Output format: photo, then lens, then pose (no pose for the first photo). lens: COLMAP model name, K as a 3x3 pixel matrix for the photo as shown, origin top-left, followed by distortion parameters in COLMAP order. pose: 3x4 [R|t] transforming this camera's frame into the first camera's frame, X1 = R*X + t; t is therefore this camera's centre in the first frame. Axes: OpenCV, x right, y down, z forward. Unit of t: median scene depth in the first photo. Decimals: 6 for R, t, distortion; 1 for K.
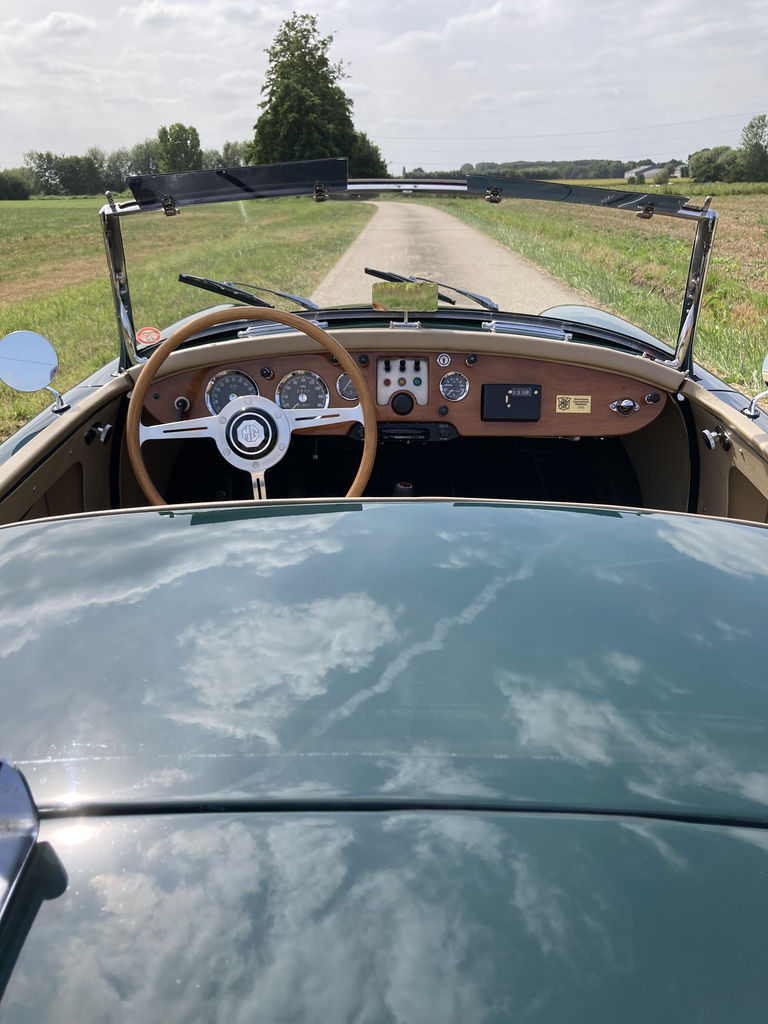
lens RADIAL K [[828.3, 0, 395.1], [0, 828.3, 526.5], [0, 0, 1]] dist [-0.000166, -0.000222]
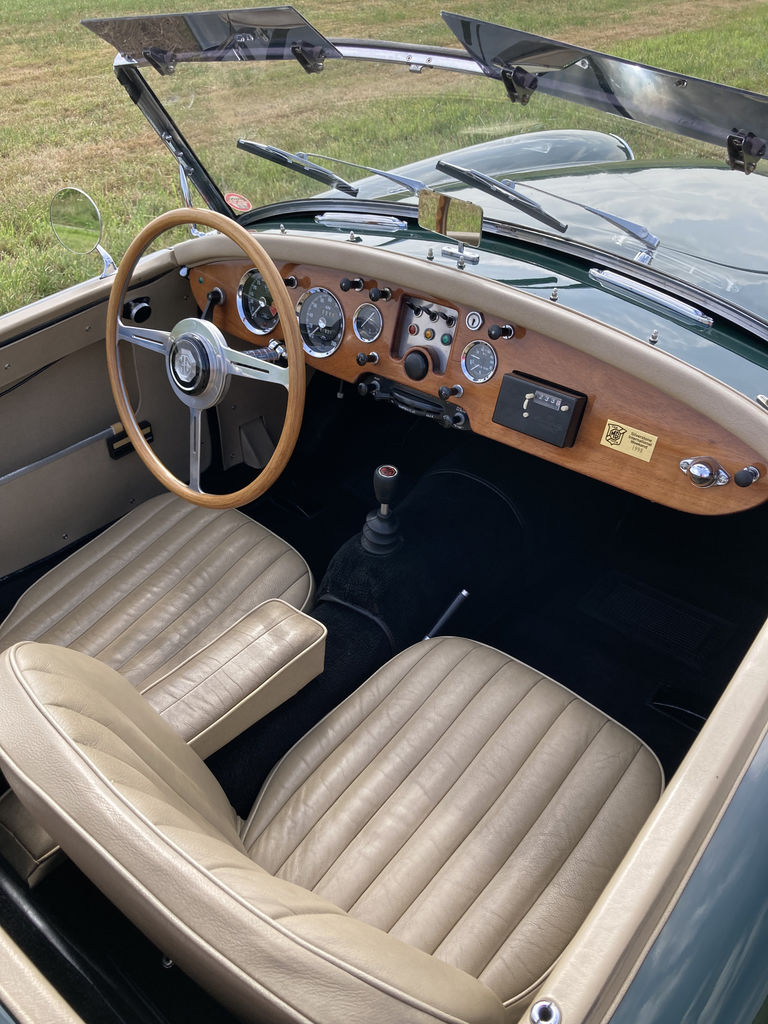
lens RADIAL K [[828.3, 0, 395.1], [0, 828.3, 526.5], [0, 0, 1]] dist [-0.000166, -0.000222]
pose [[0.763161, 0.382267, -0.521015, 0.435653], [-0.228489, 0.913809, 0.335777, -0.260123], [0.604465, -0.137205, 0.784728, 0.382985]]
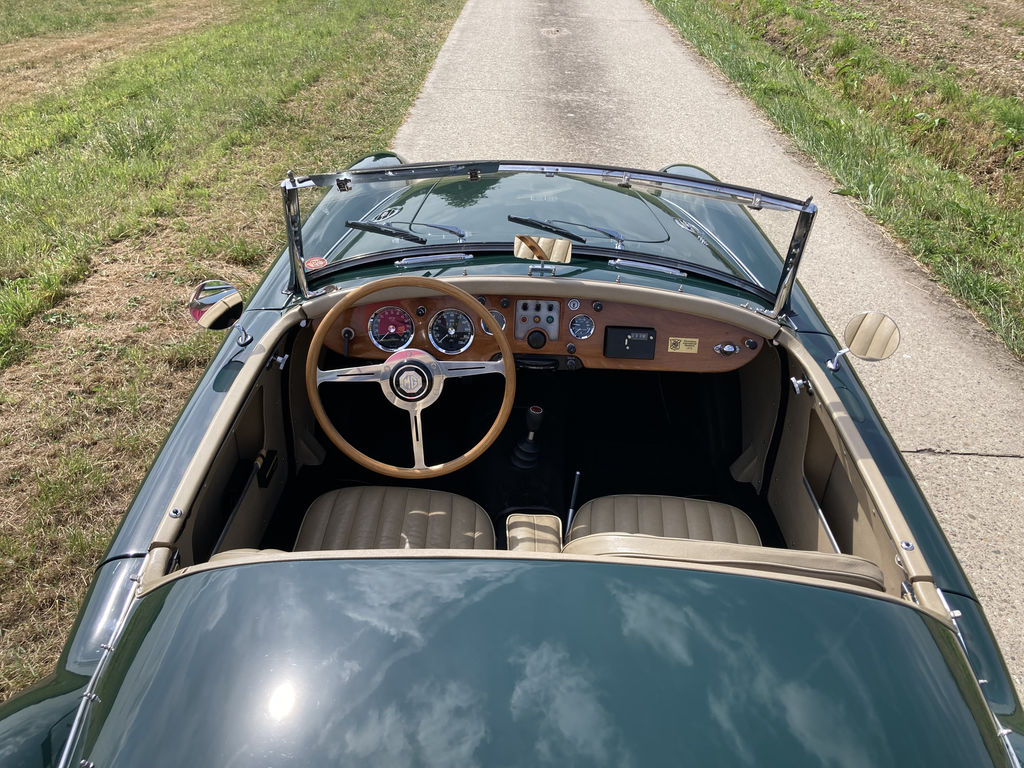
lens RADIAL K [[828.3, 0, 512.0], [0, 828.3, 384.0], [0, 0, 1]] dist [-0.000166, -0.000222]
pose [[0.999221, 0.038340, 0.009301, -0.034244], [-0.039277, 0.988929, 0.143095, -0.251191], [-0.003711, -0.143349, 0.989665, -0.160978]]
